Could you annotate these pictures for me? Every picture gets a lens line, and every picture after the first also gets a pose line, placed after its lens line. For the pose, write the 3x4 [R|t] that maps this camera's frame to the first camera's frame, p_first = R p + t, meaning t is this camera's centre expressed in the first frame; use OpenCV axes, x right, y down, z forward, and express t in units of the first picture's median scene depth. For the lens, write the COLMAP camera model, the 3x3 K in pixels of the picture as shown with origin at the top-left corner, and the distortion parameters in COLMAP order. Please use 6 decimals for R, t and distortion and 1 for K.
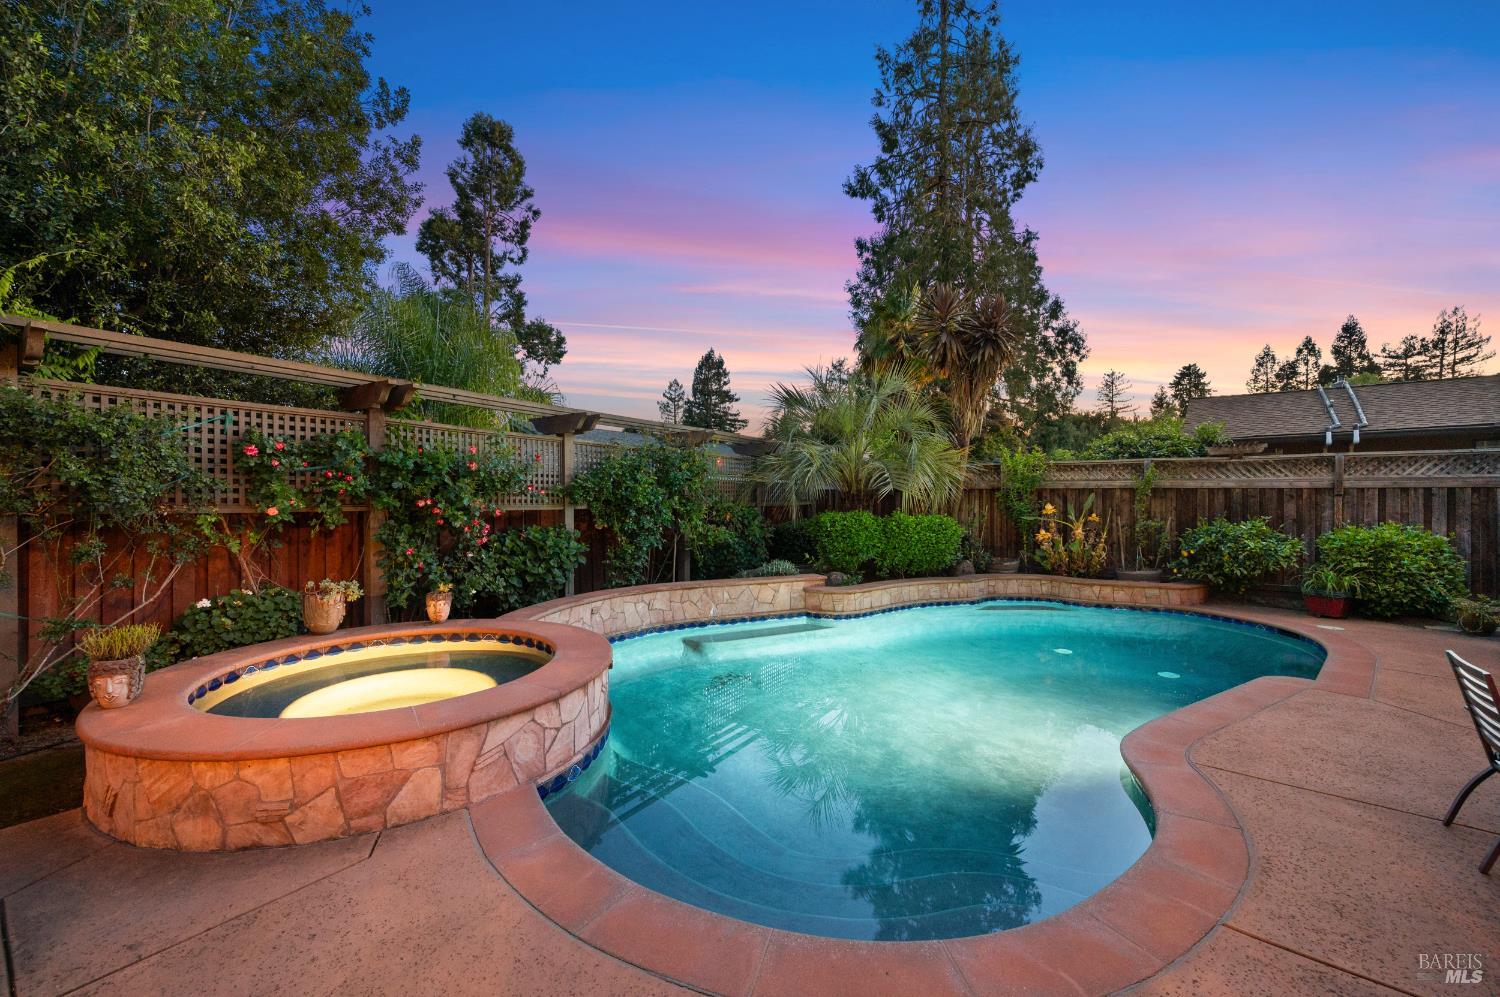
lens RADIAL K [[600.8, 0, 752.7], [0, 600.8, 498.5], [0, 0, 1]] dist [0.001862, 0.000091]
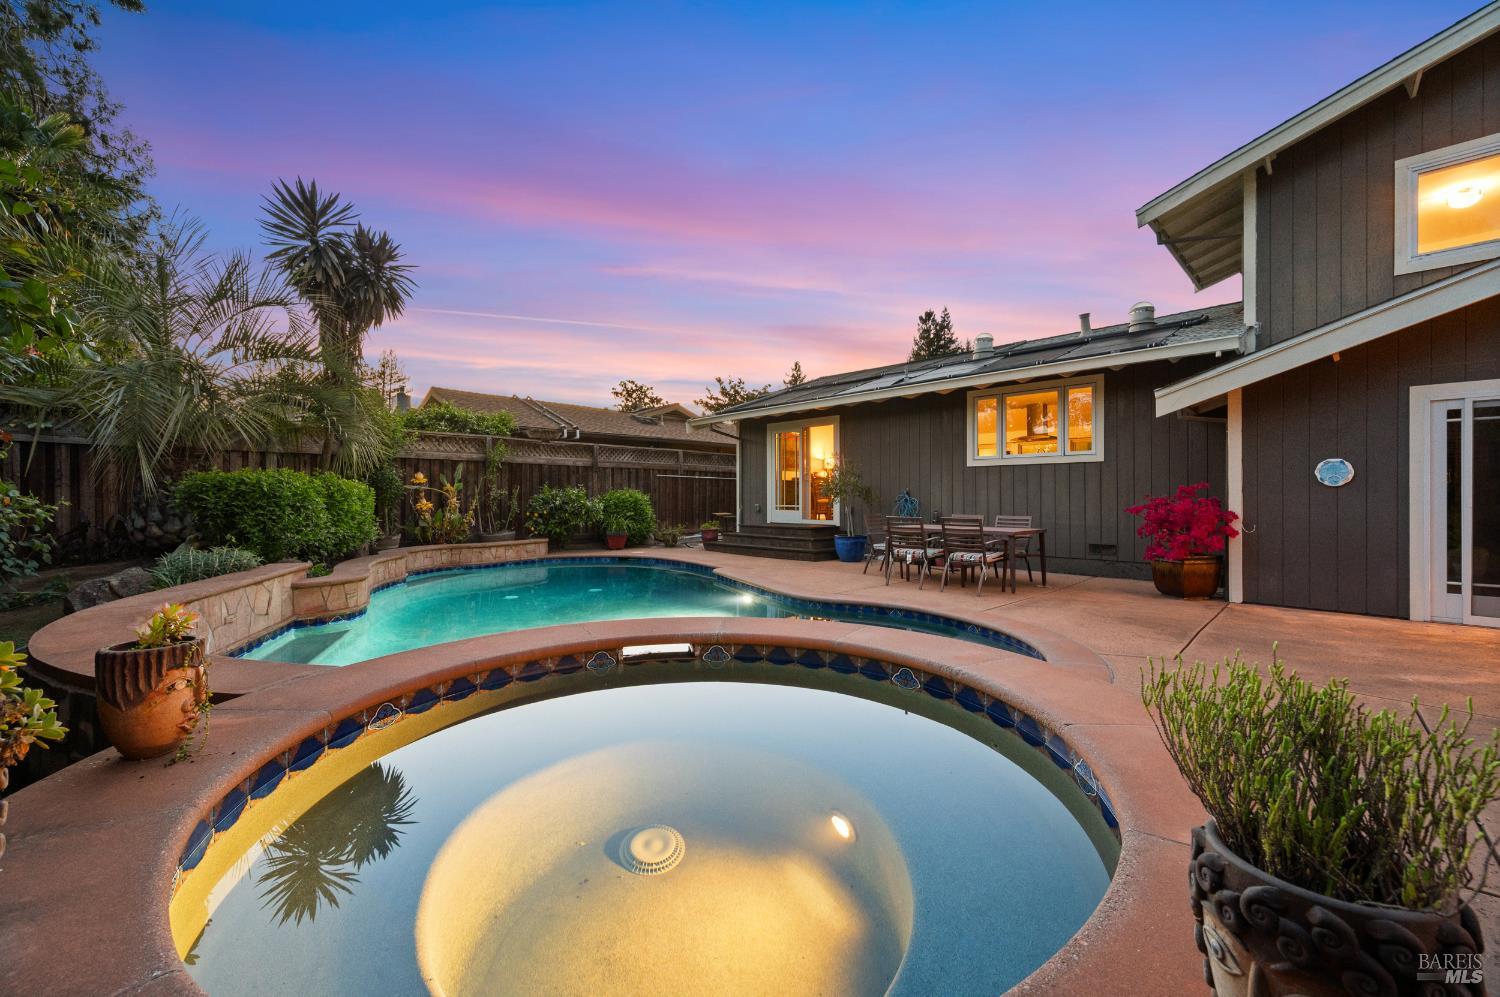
lens RADIAL K [[600.8, 0, 753.5], [0, 600.8, 499.2], [0, 0, 1]] dist [0.001862, 0.000091]
pose [[0.103206, -0.005617, 0.994644, -0.449183], [0.003478, 0.999980, 0.005287, 0.053148], [-0.994654, 0.002914, 0.103223, 0.411075]]
